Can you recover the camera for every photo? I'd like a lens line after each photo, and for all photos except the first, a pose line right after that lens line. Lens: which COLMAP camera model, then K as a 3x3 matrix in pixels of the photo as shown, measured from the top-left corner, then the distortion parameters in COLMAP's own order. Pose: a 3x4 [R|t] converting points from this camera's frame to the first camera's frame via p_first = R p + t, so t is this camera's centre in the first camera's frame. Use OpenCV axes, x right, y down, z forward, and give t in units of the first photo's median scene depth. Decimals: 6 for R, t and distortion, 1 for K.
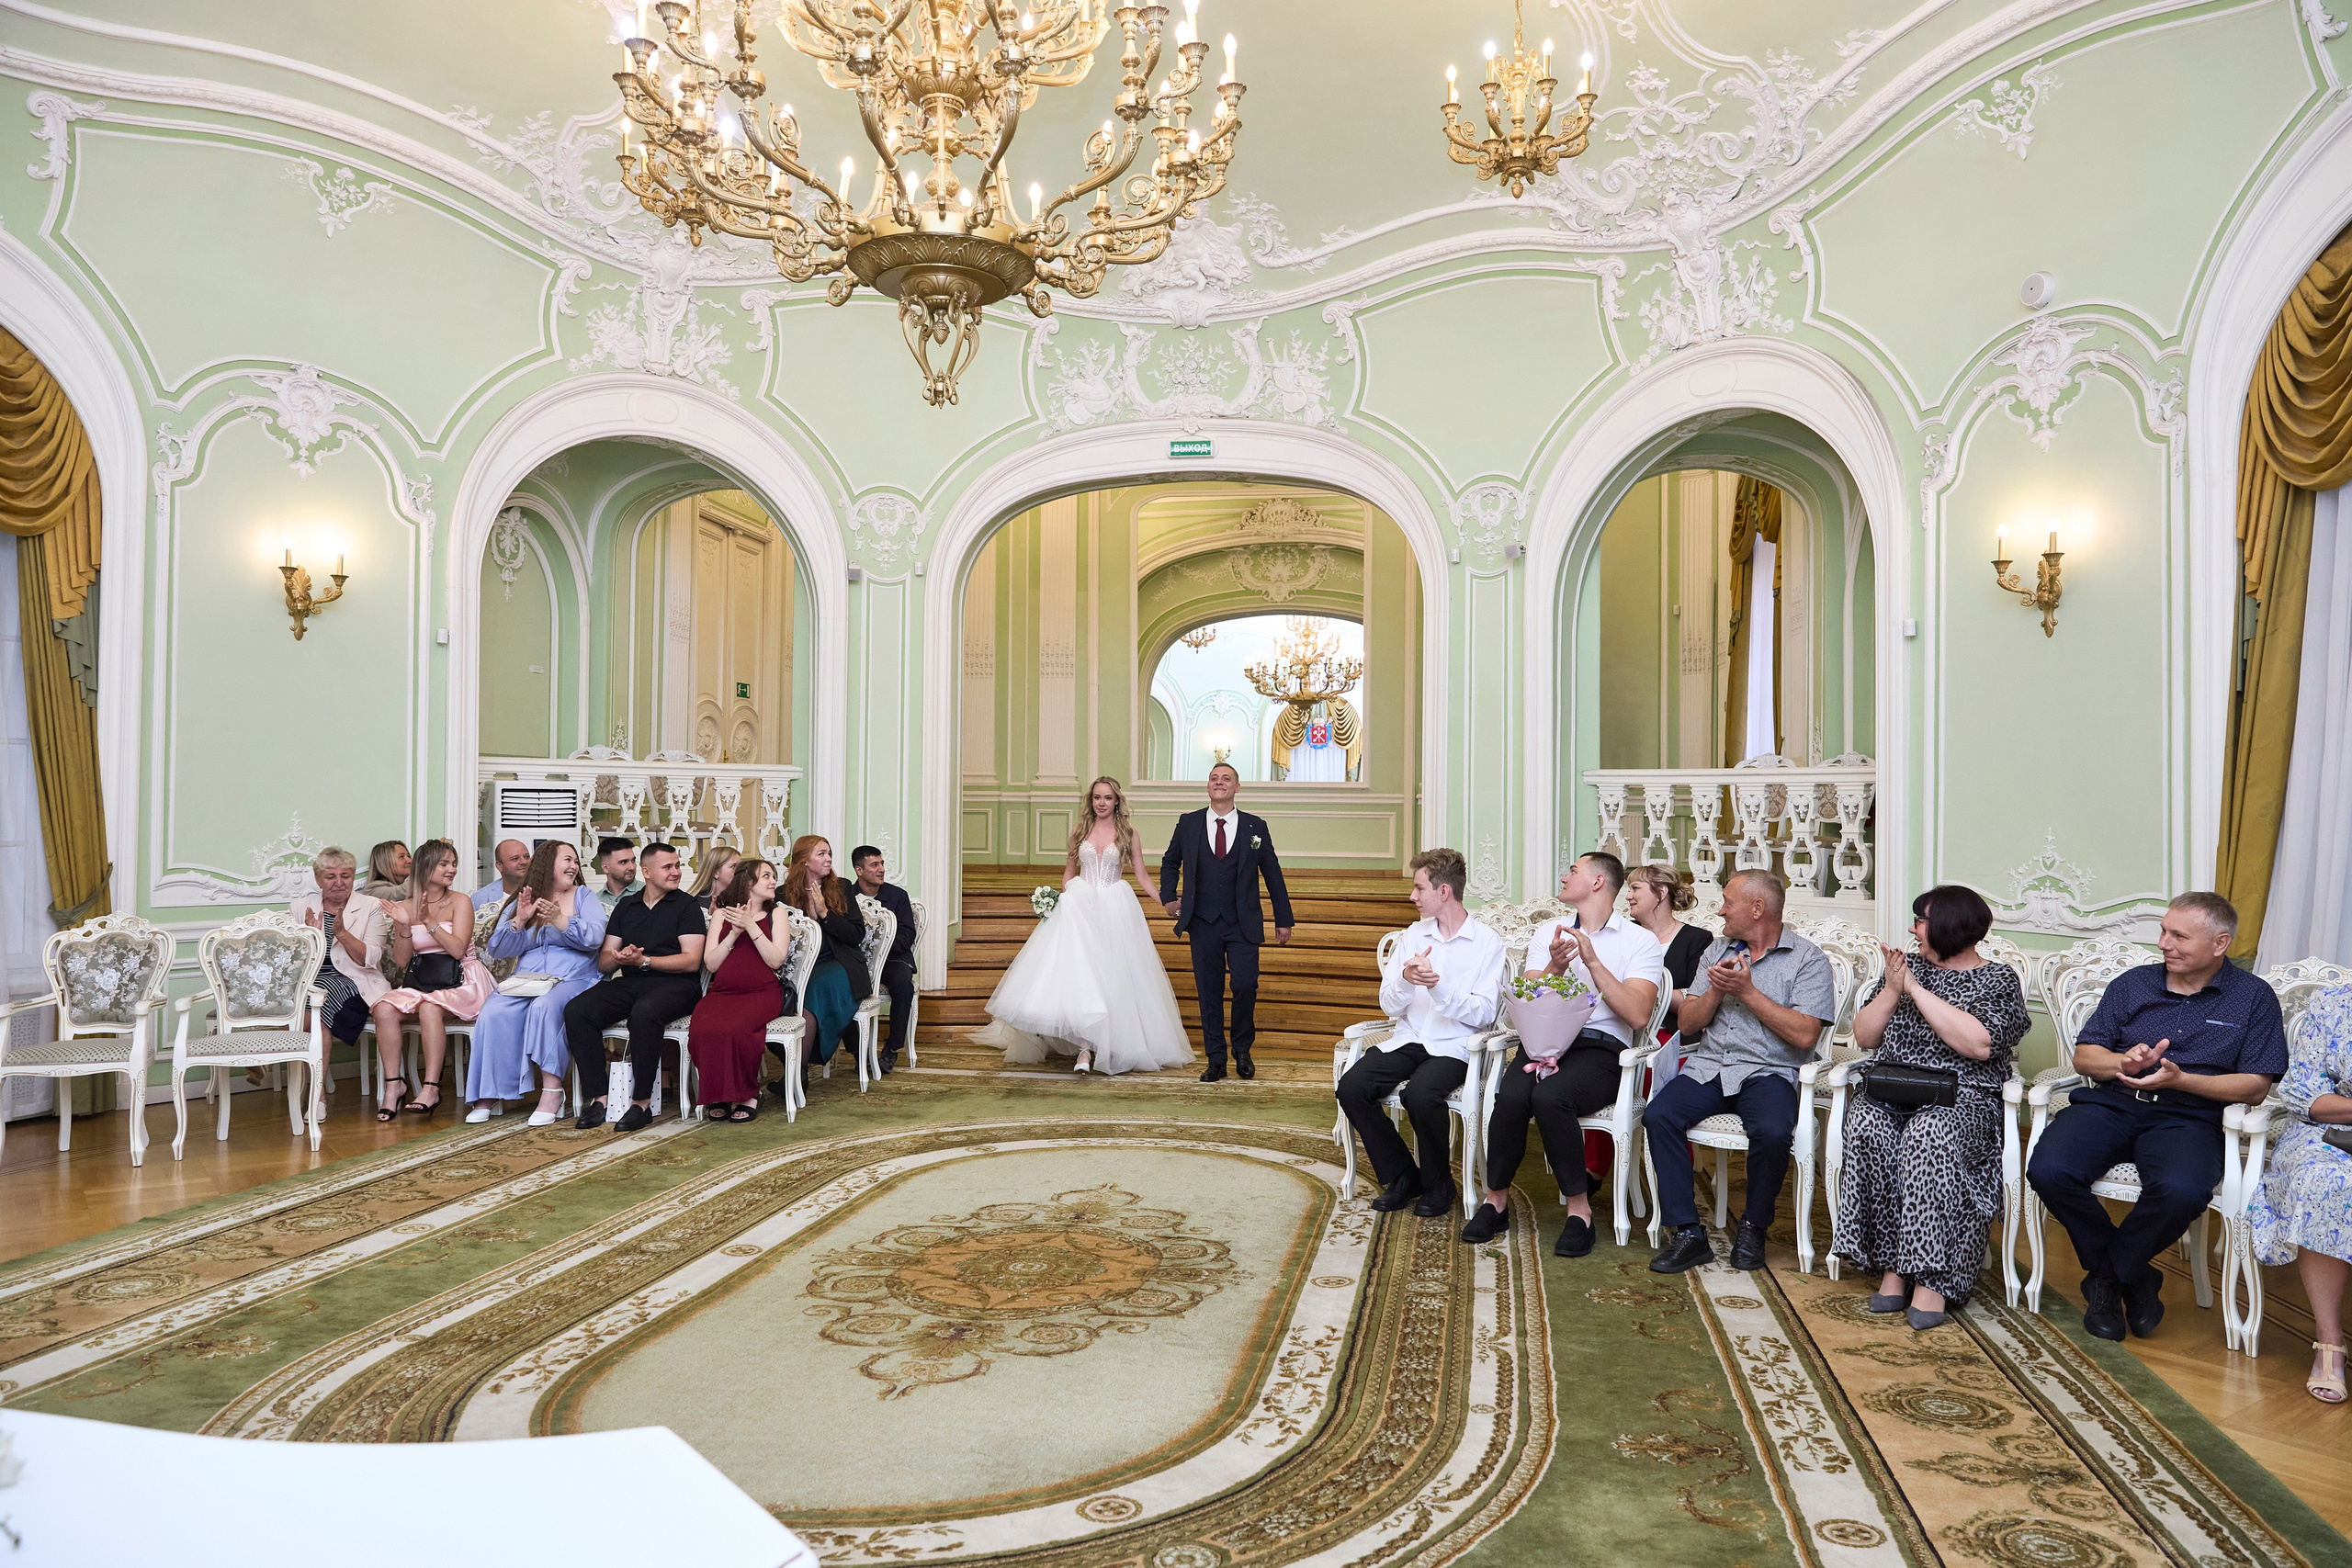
lens RADIAL K [[1611.7, 0, 1176.0], [0, 1611.7, 784.0], [0, 0, 1]] dist [-0.001143, 0.010872]
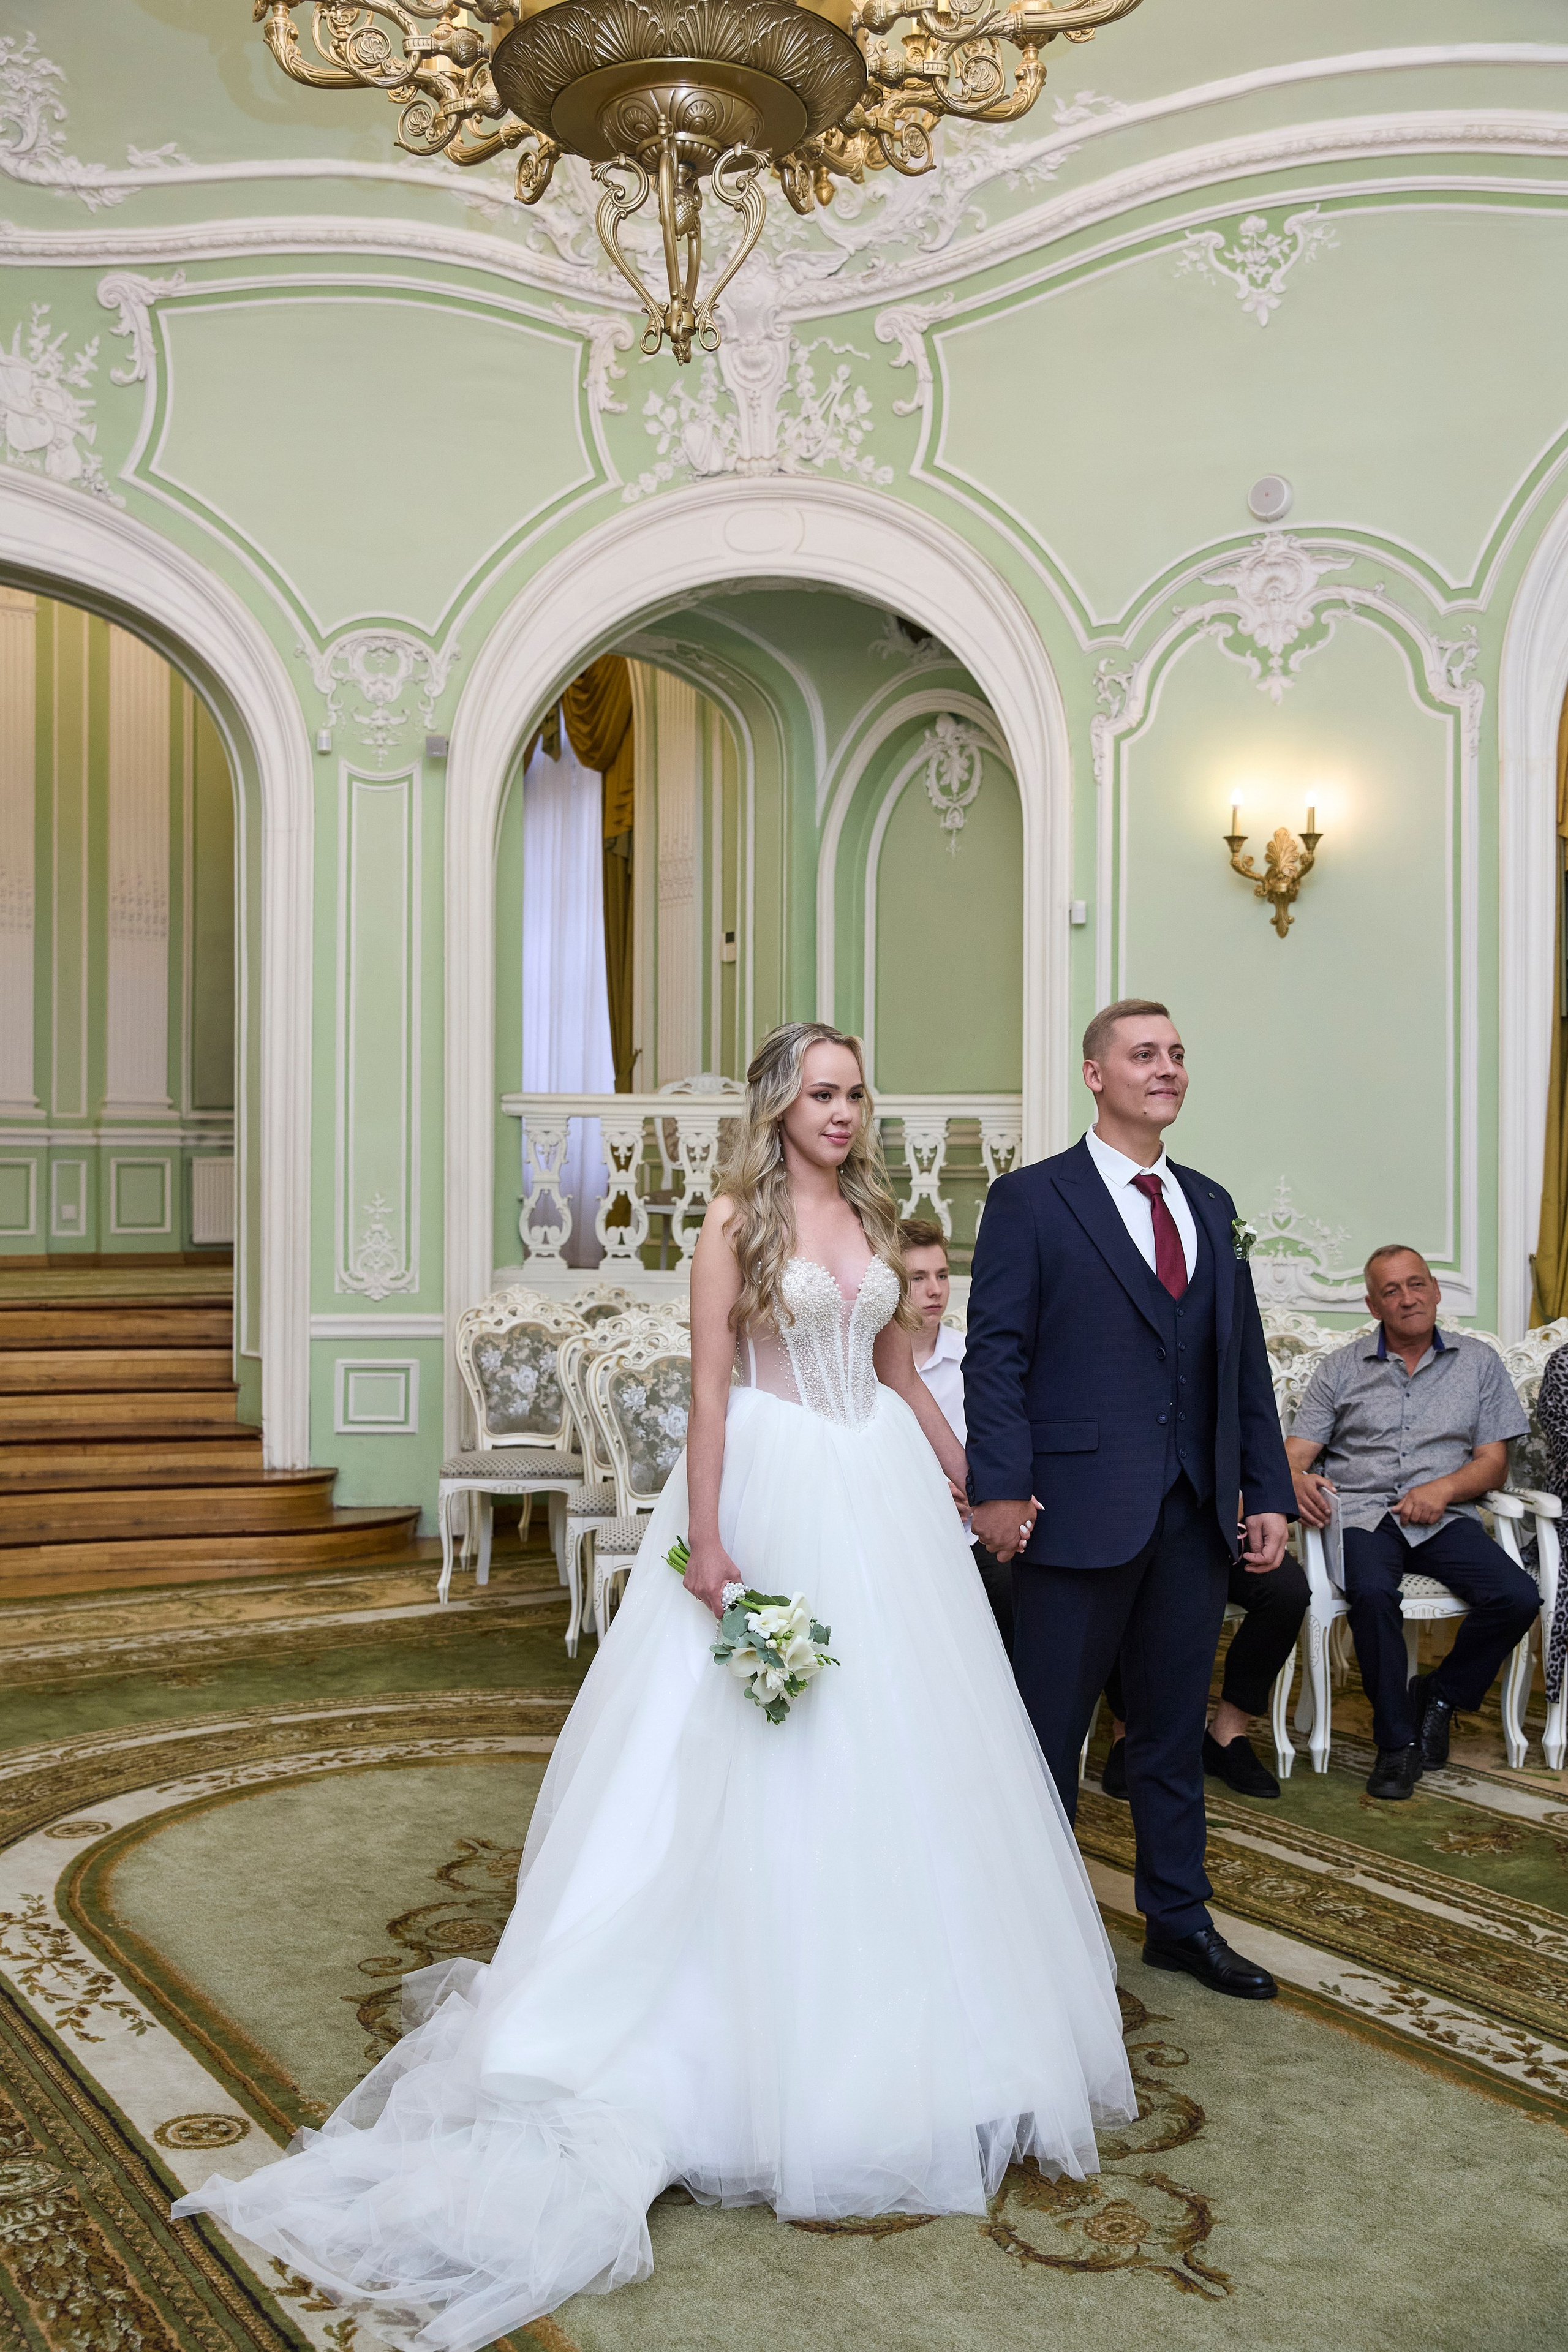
lens RADIAL K [[2384.5, 0, 774.7], [0, 2384.5, 1177.6], [0, 0, 1]] dist [-0.014425, 0.112224]
pose [[0.740556, -0.007465, 0.671954, -0.401031], [-0.010441, 0.999690, 0.022613, 0.003183], [-0.671914, -0.023762, 0.740248, 0.267894]]
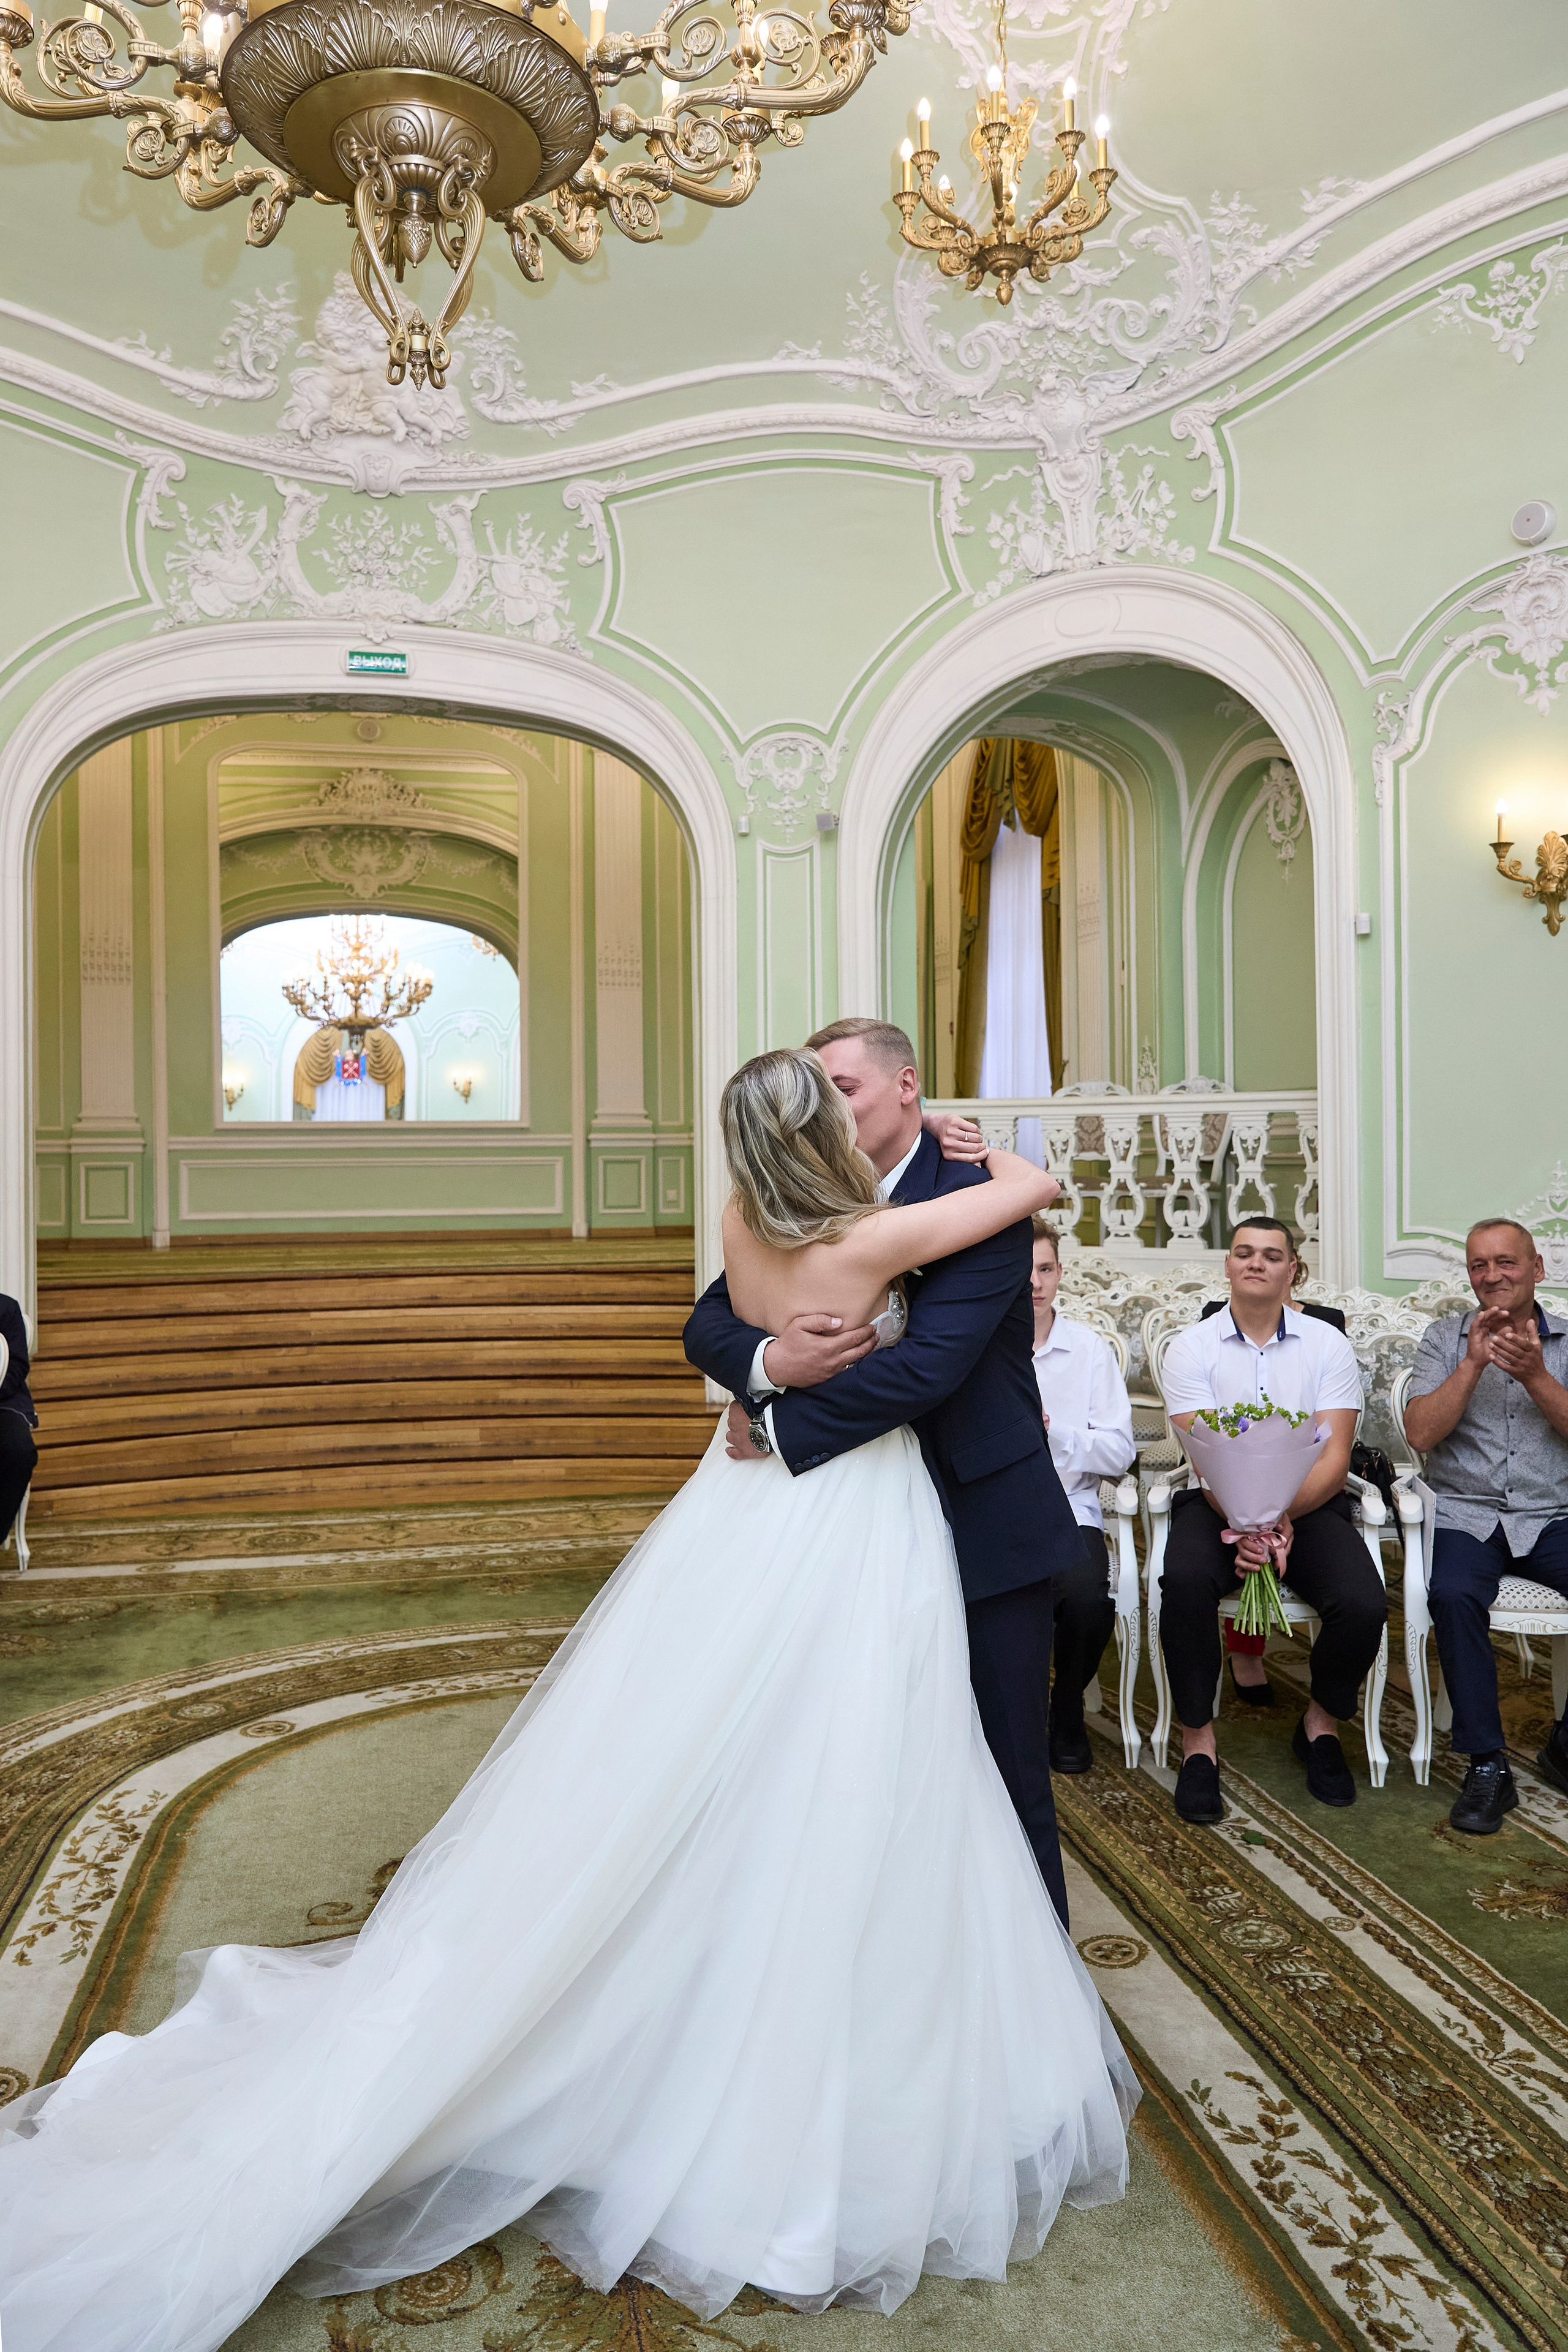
lens RADIAL K [[1726.2, 0, 776.9], [0, 1726.2, 1137.9], [0, 0, 1]] dist [-0.011835, 0.022285]
pose [[0.928480, -0.016129, 0.371033, -0.157237], [0.013002, 0.999856, 0.010930, -0.000315], [-0.371155, -0.005324, 0.928556, 0.286943]]
